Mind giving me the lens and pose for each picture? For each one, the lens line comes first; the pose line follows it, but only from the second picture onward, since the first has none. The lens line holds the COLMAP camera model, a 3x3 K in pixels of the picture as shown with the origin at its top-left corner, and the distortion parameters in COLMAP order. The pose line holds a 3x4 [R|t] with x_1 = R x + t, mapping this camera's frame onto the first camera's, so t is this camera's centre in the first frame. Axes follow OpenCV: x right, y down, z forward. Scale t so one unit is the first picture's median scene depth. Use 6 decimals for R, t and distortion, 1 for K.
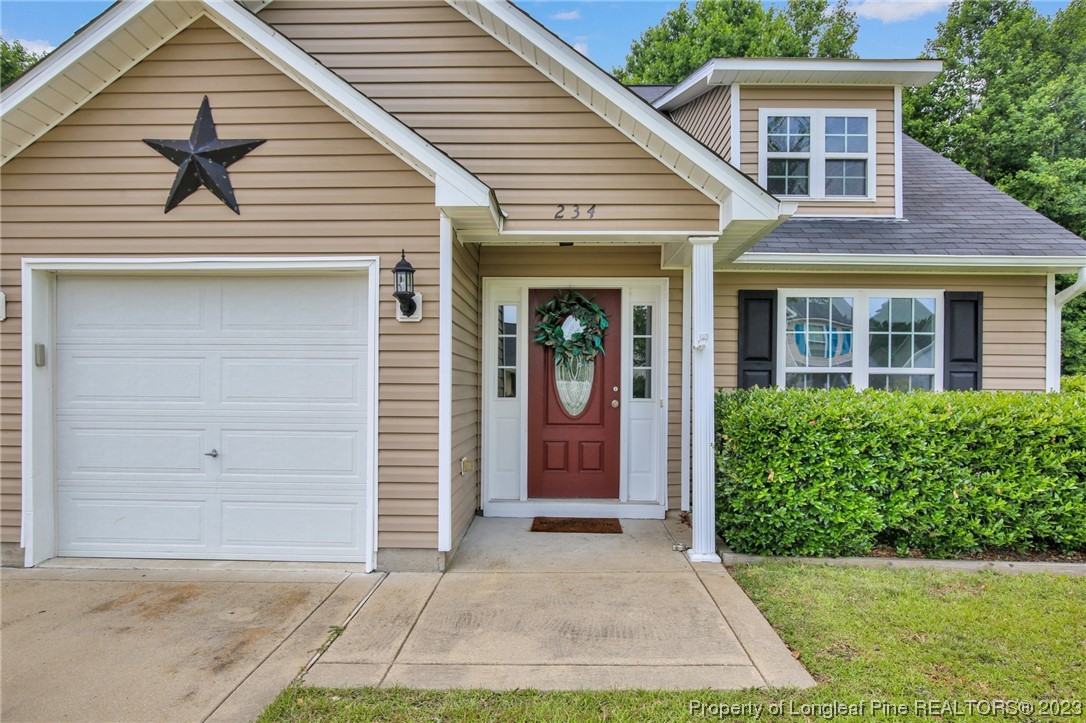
lens RADIAL K [[610.2, 0, 547.6], [0, 610.2, 382.1], [0, 0, 1]] dist [-0.021564, 0.001948]
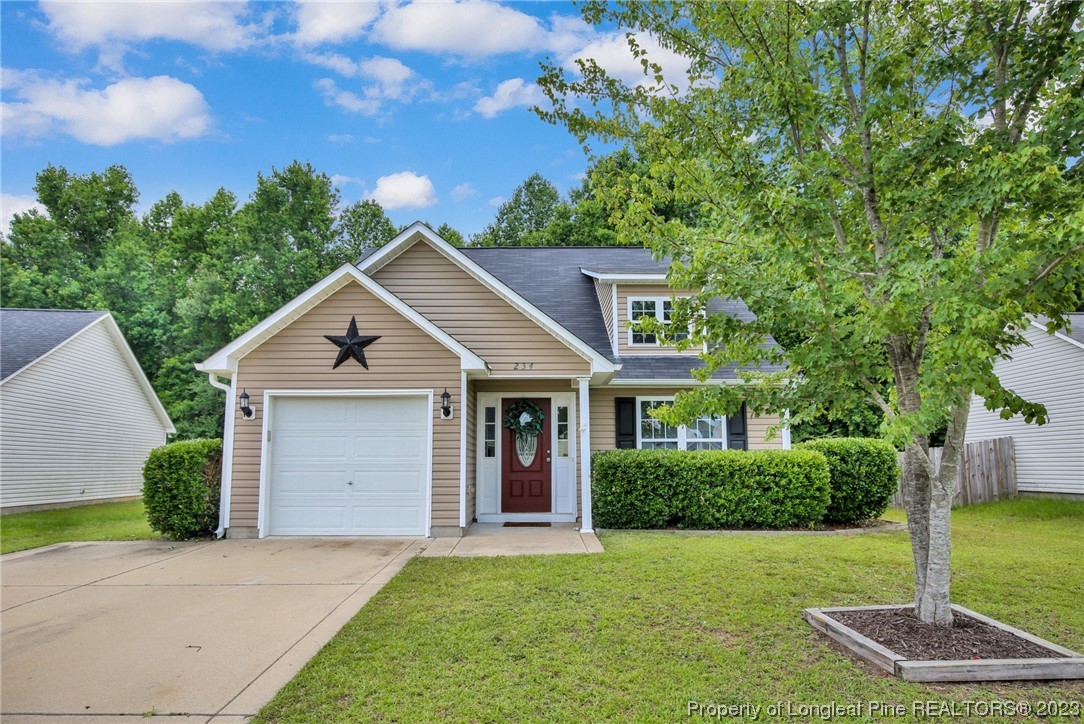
lens RADIAL K [[595.9, 0, 537.8], [0, 595.9, 378.9], [0, 0, 1]] dist [-0.020808, -0.000348]
pose [[0.999446, -0.005835, 0.032757, 0.021516], [0.010073, 0.991362, -0.130767, 0.029741], [-0.031712, 0.131025, 0.990872, -0.858593]]
